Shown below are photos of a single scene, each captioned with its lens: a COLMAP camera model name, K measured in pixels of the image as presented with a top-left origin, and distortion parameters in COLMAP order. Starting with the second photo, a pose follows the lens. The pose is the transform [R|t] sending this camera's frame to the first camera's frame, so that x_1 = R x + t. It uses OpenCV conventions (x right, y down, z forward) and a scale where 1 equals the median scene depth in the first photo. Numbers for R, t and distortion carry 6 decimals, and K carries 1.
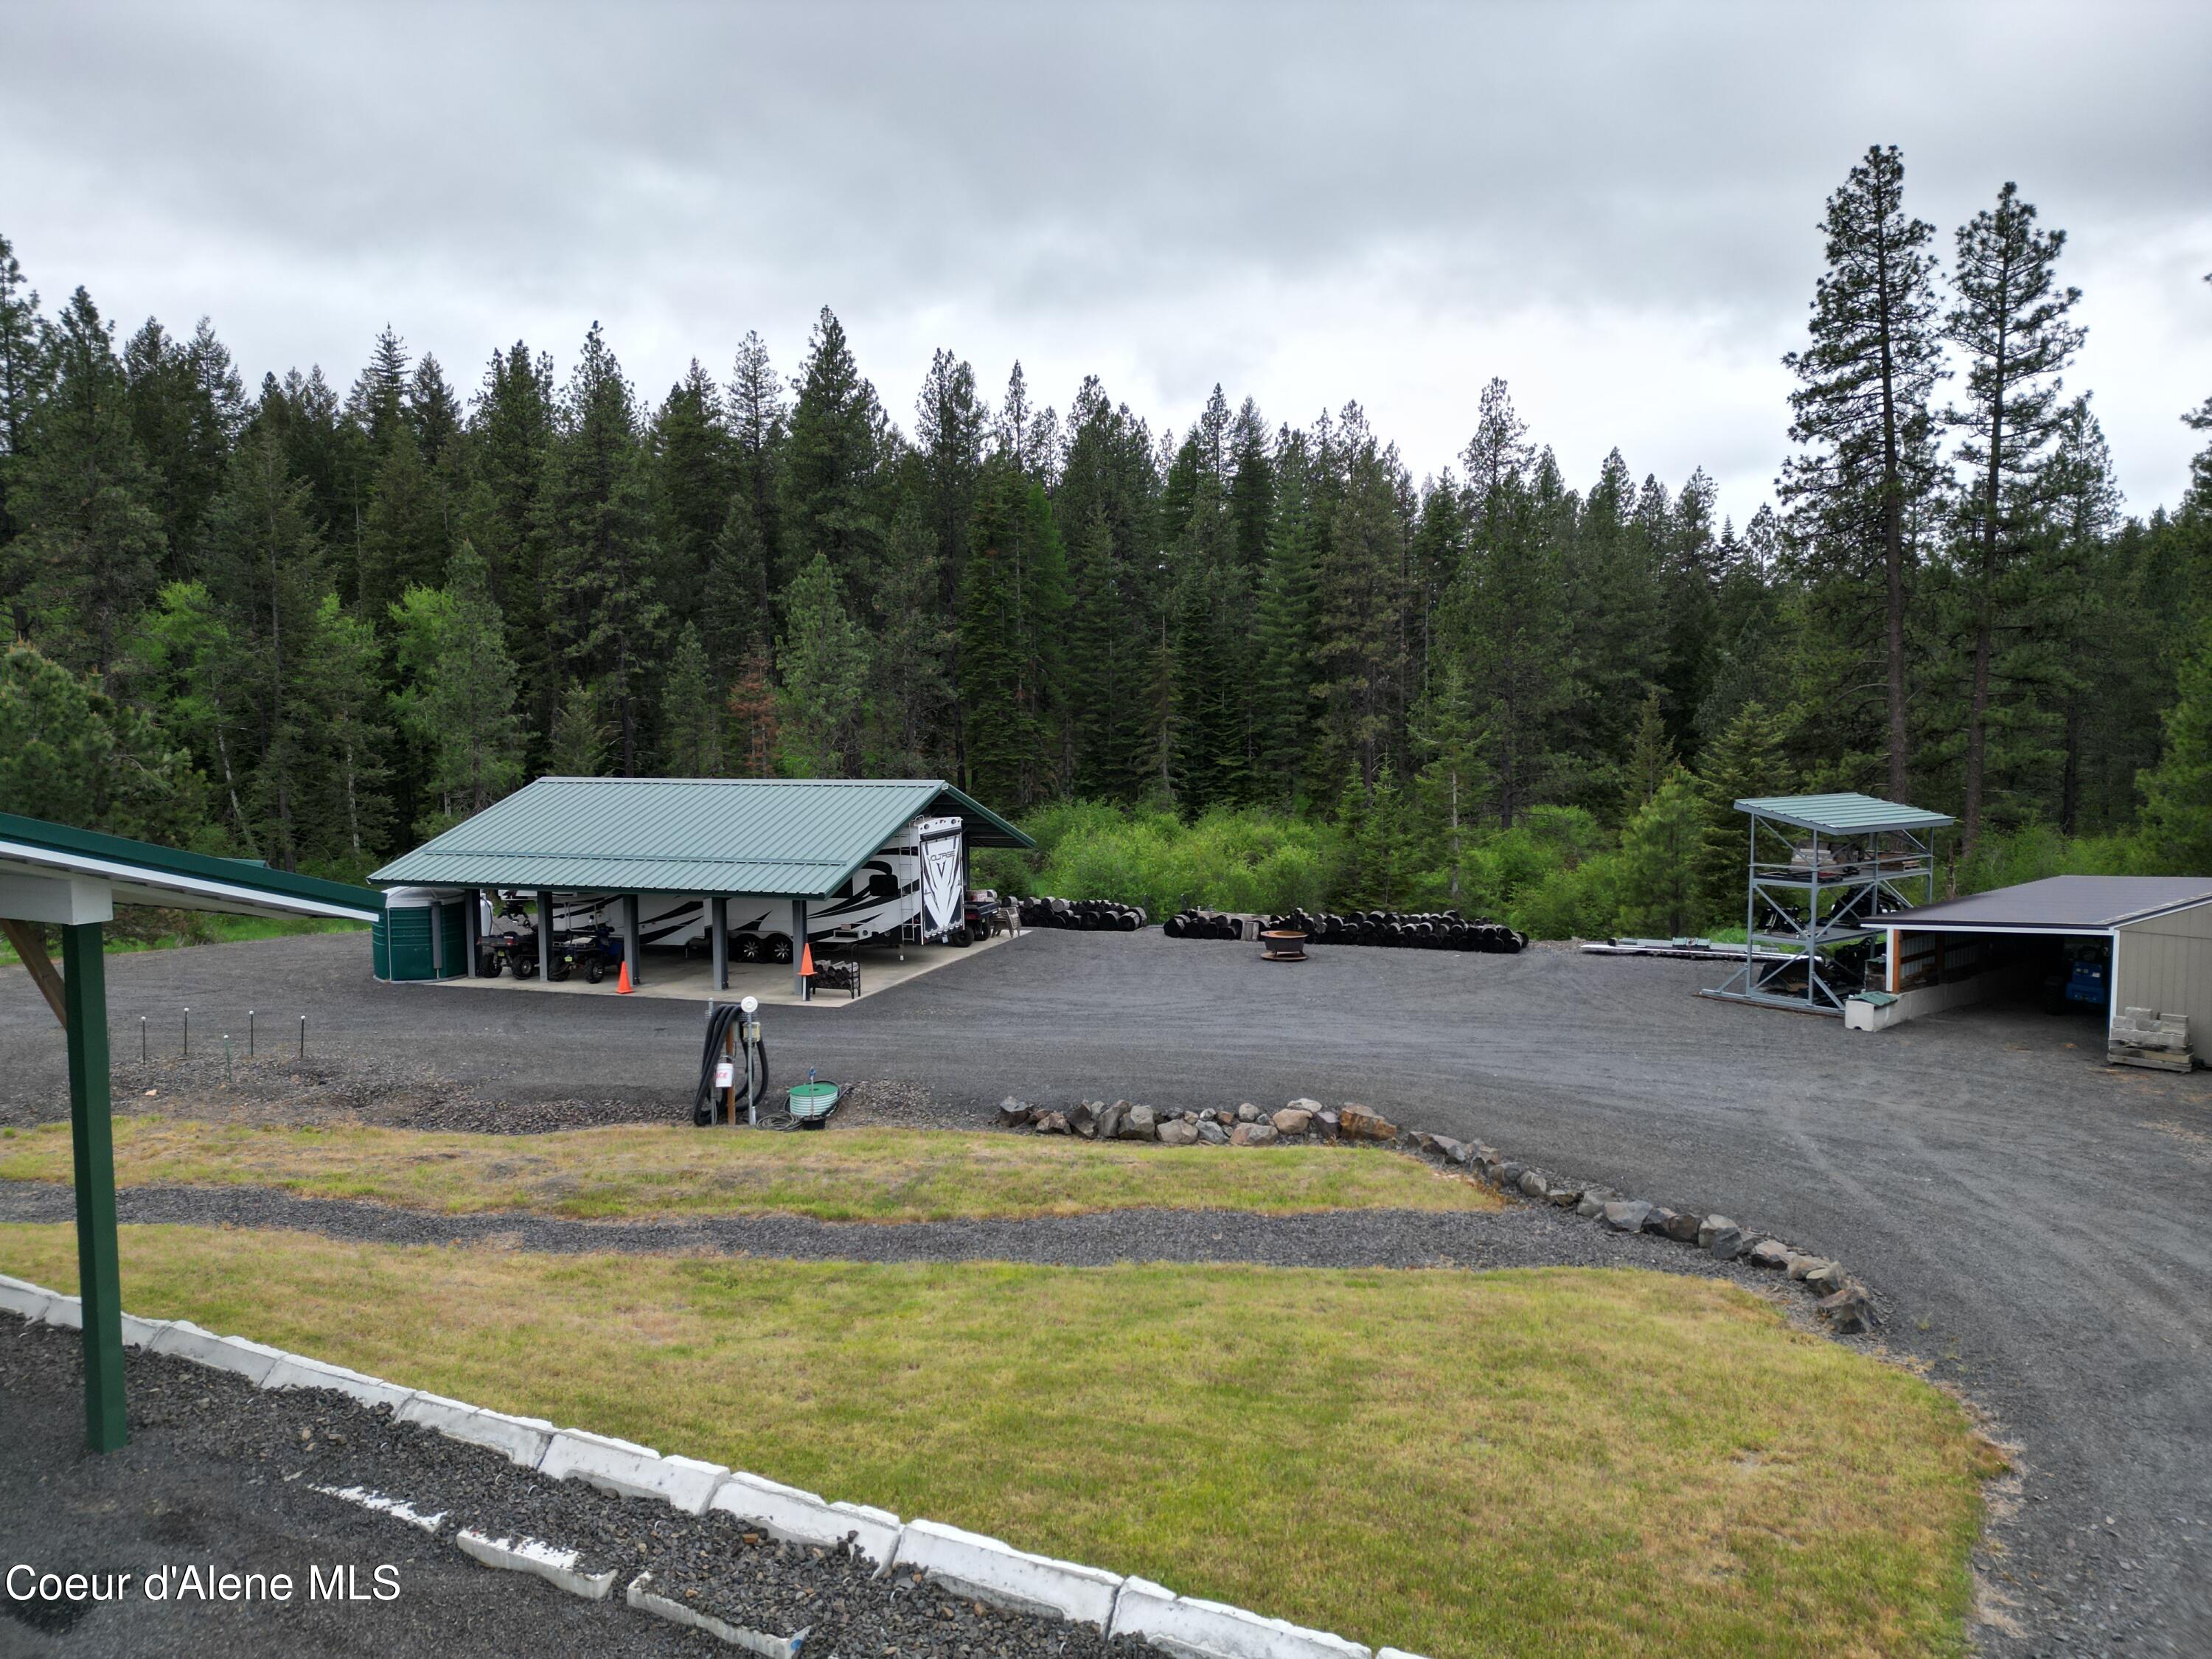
lens RADIAL K [[1539.7, 0, 1112.0], [0, 1539.7, 813.2], [0, 0, 1]] dist [0.128626, -0.159542]
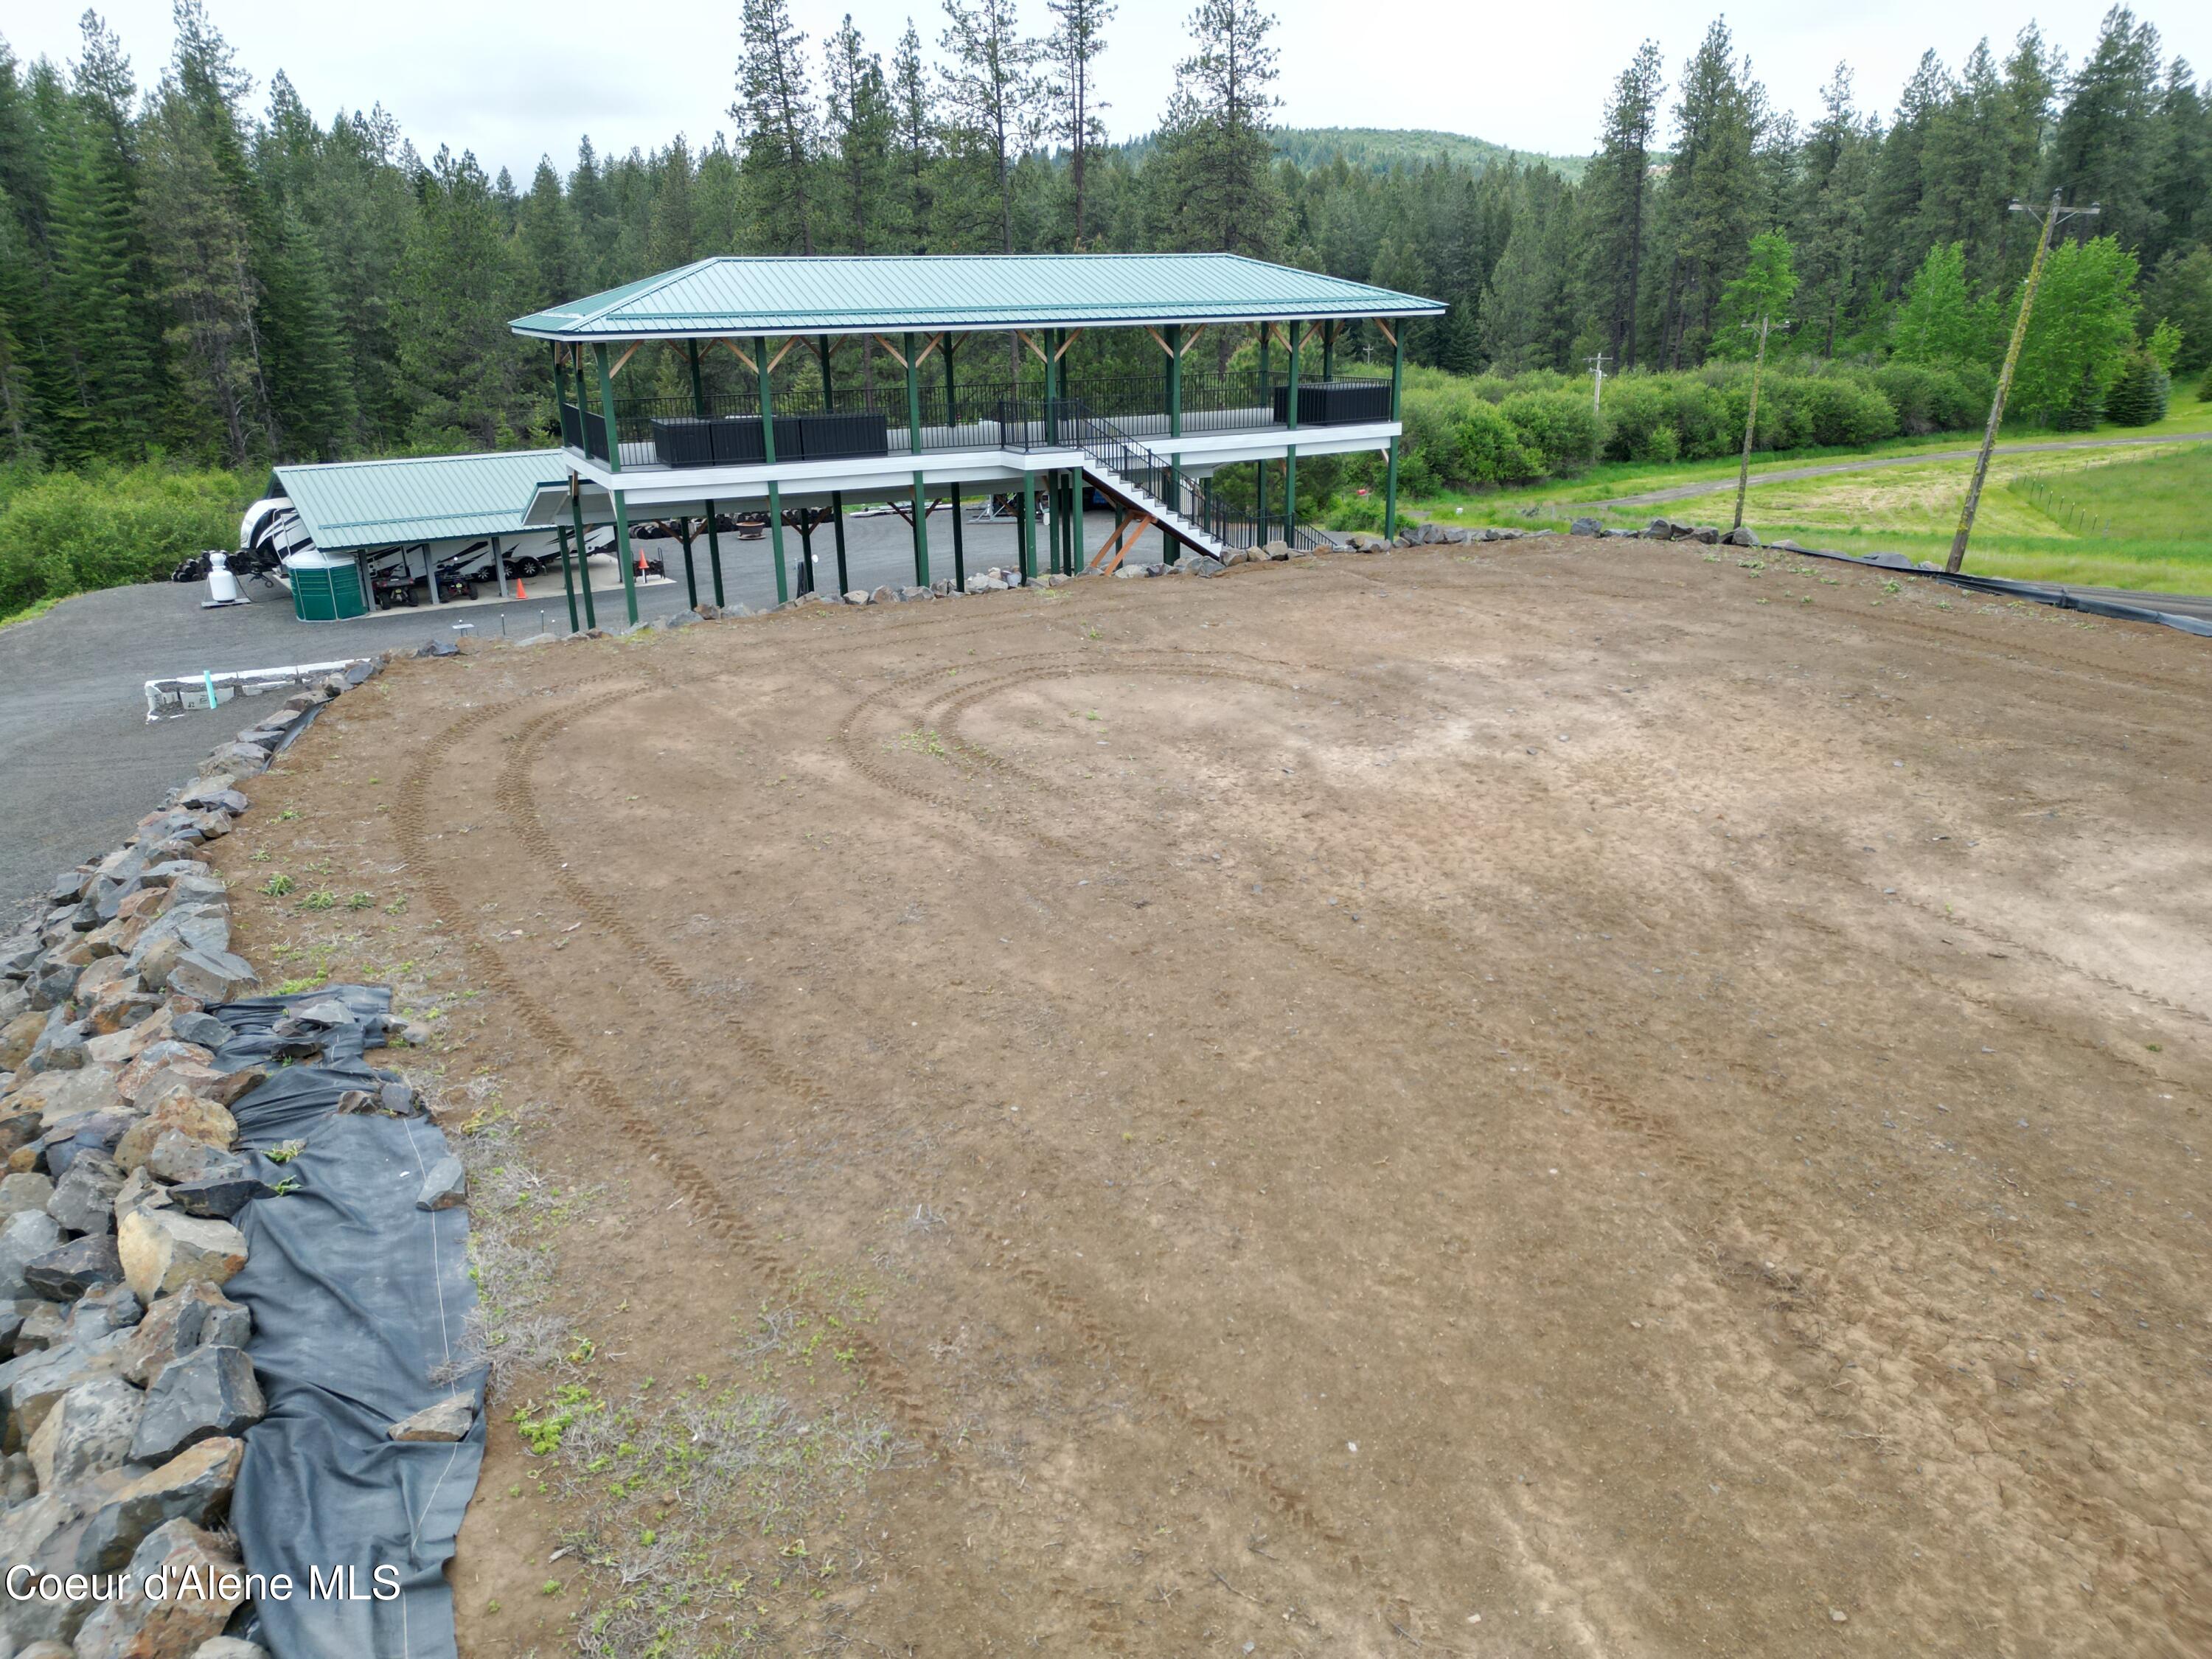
lens RADIAL K [[1533.4, 0, 1109.6], [0, 1533.4, 816.0], [0, 0, 1]] dist [0.088533, -0.091758]
pose [[0.604561, -0.262513, 0.752059, -0.872943], [0.069523, 0.957921, 0.278484, -0.052229], [-0.793519, -0.116075, 0.597373, -0.328327]]
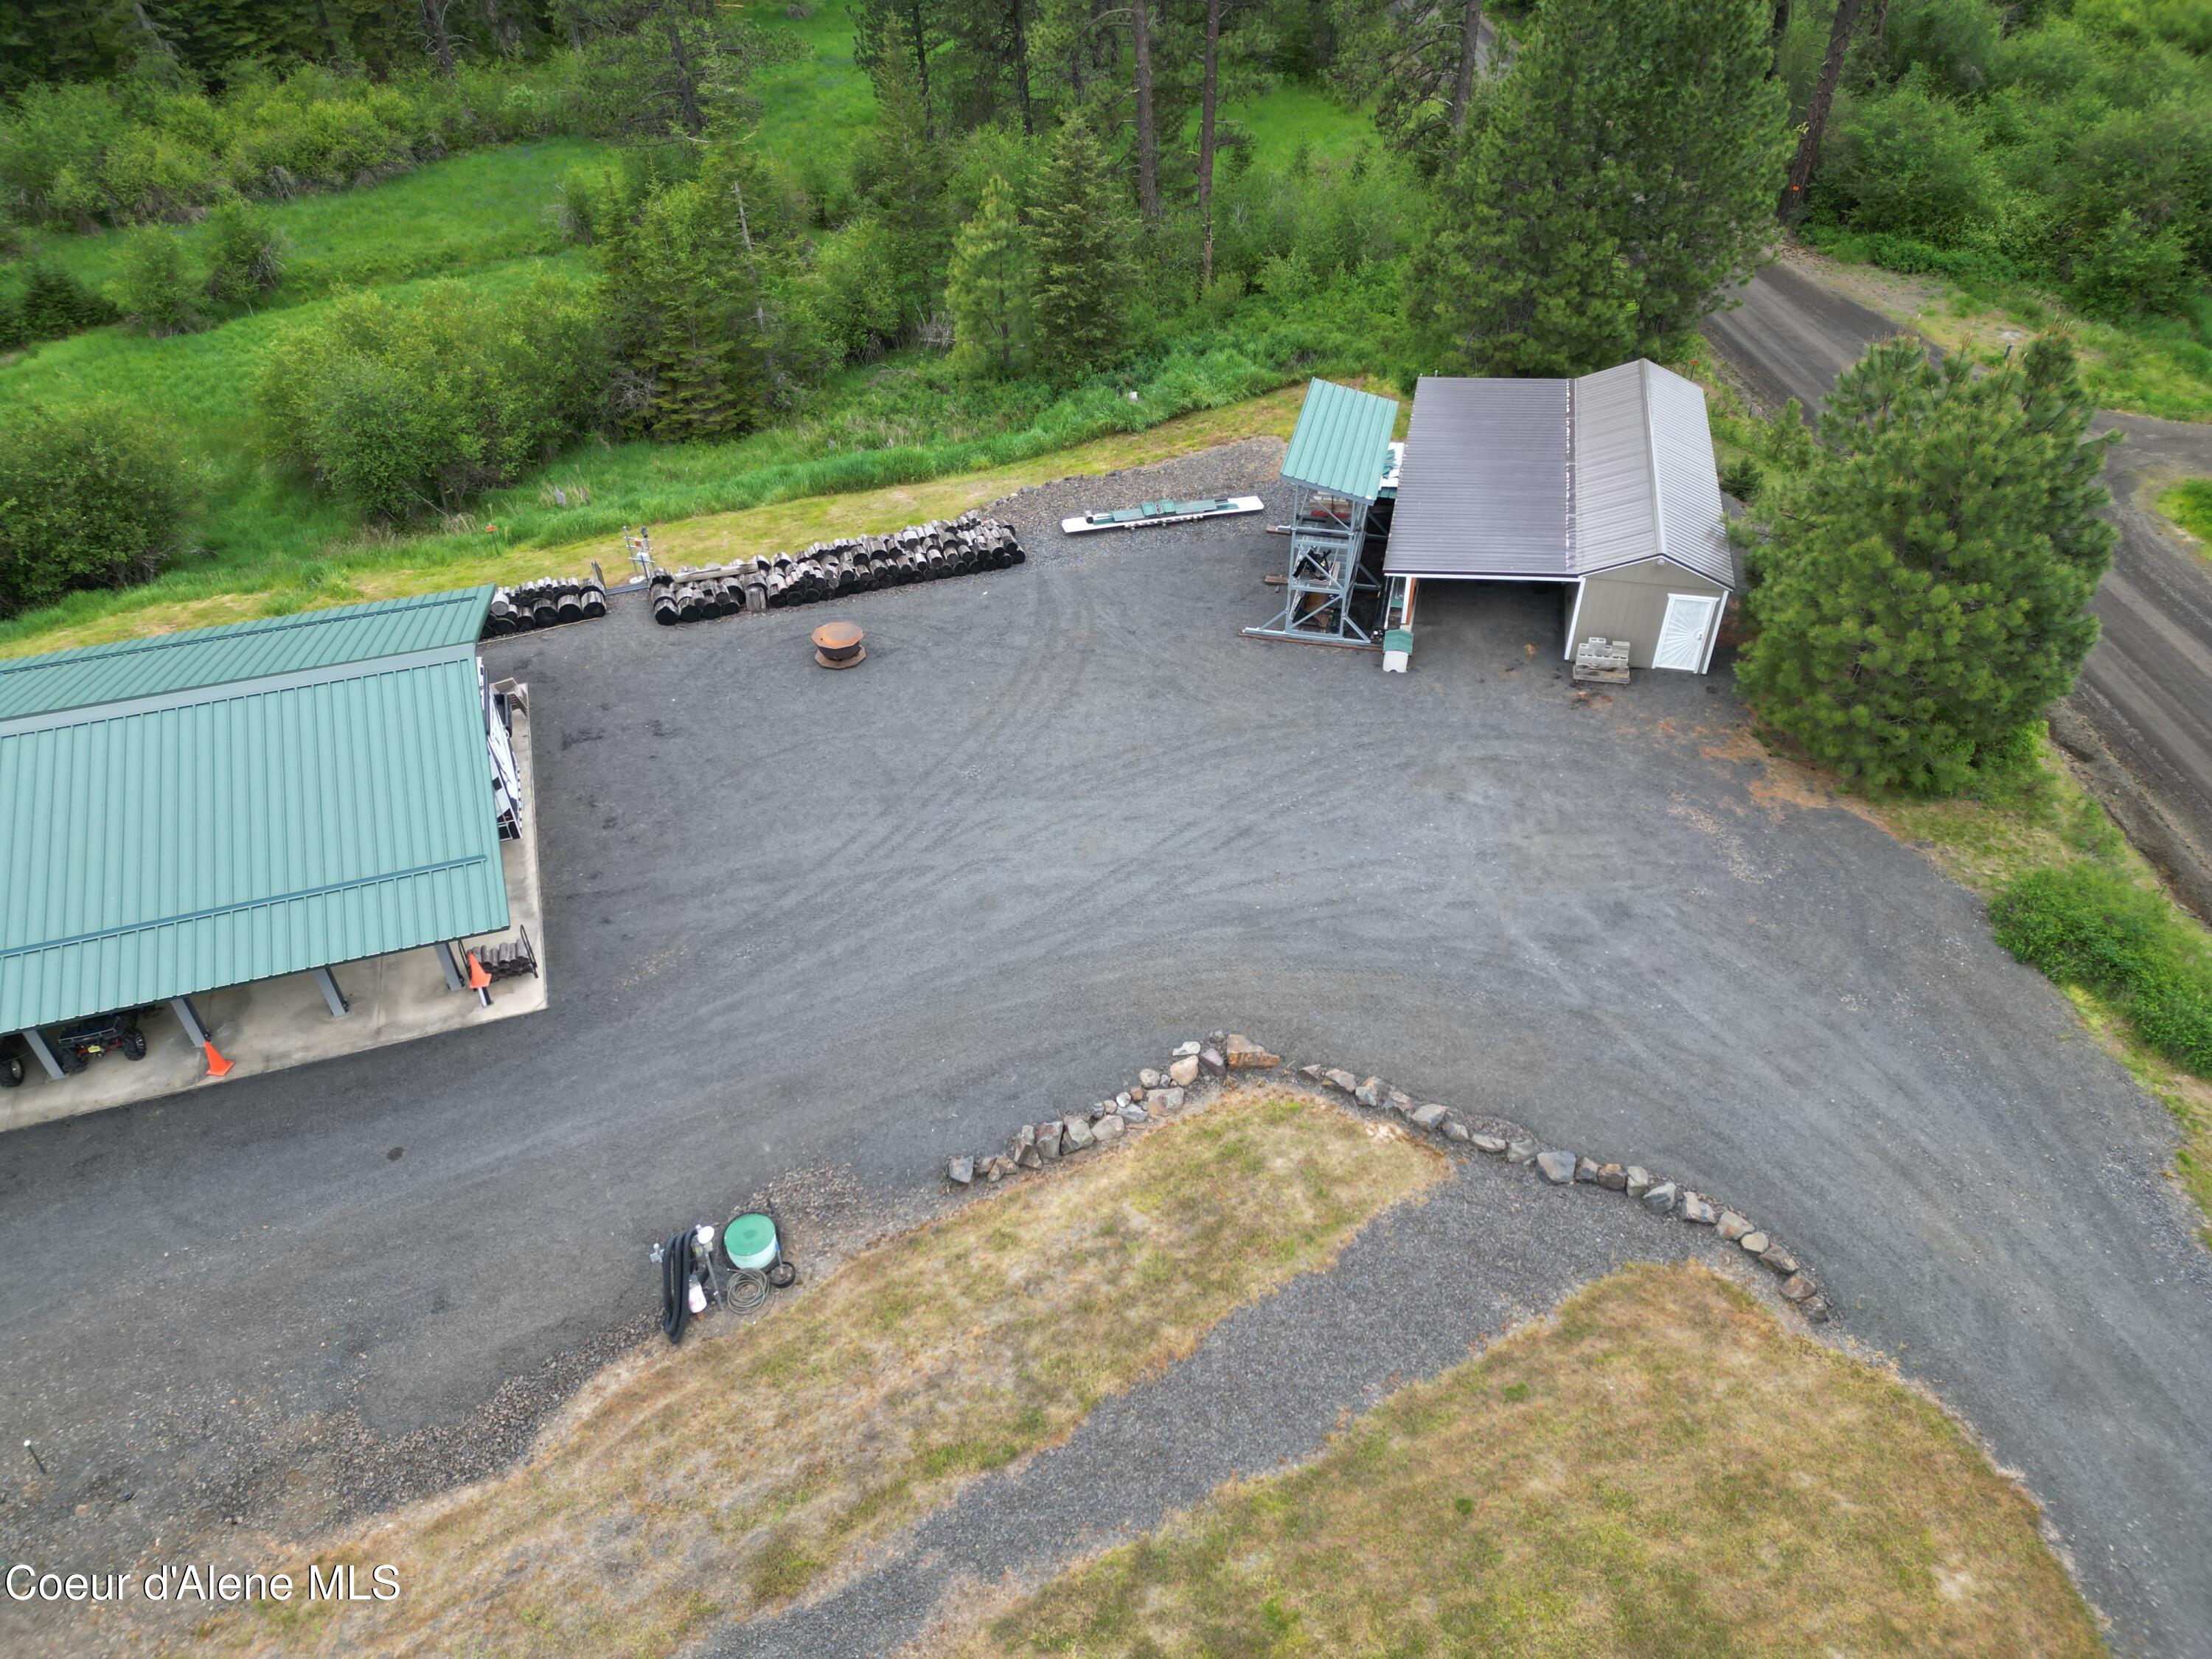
lens RADIAL K [[1538.8, 0, 1108.4], [0, 1538.8, 822.2], [0, 0, 1]] dist [0.080896, -0.064661]
pose [[0.808767, -0.371856, 0.455653, -0.193031], [0.050055, 0.815459, 0.576647, -0.309835], [-0.585996, -0.443565, 0.678129, 0.178628]]
